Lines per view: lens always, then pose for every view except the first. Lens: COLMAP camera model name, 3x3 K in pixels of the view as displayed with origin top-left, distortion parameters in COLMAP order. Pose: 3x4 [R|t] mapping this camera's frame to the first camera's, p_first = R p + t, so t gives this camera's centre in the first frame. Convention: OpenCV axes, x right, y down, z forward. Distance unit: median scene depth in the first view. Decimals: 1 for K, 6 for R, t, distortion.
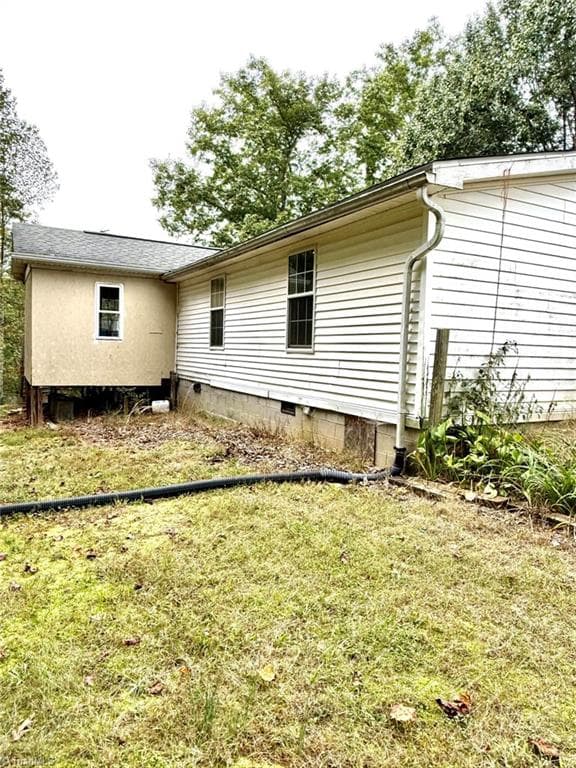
lens RADIAL K [[540.5, 0, 288.0], [0, 540.5, 384.0], [0, 0, 1]] dist [0.002327, 0.001646]
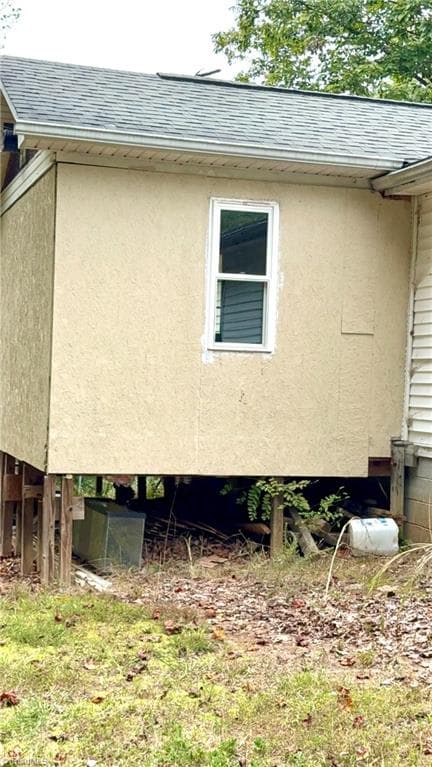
lens RADIAL K [[1198.7, 0, 216.0], [0, 1198.7, 383.5], [0, 0, 1]] dist [0.189145, -0.004172]
pose [[0.983516, 0.000077, -0.180820, -0.195928], [-0.012635, 0.997585, -0.068297, -0.003055], [0.180378, 0.069456, 0.981142, 0.184157]]
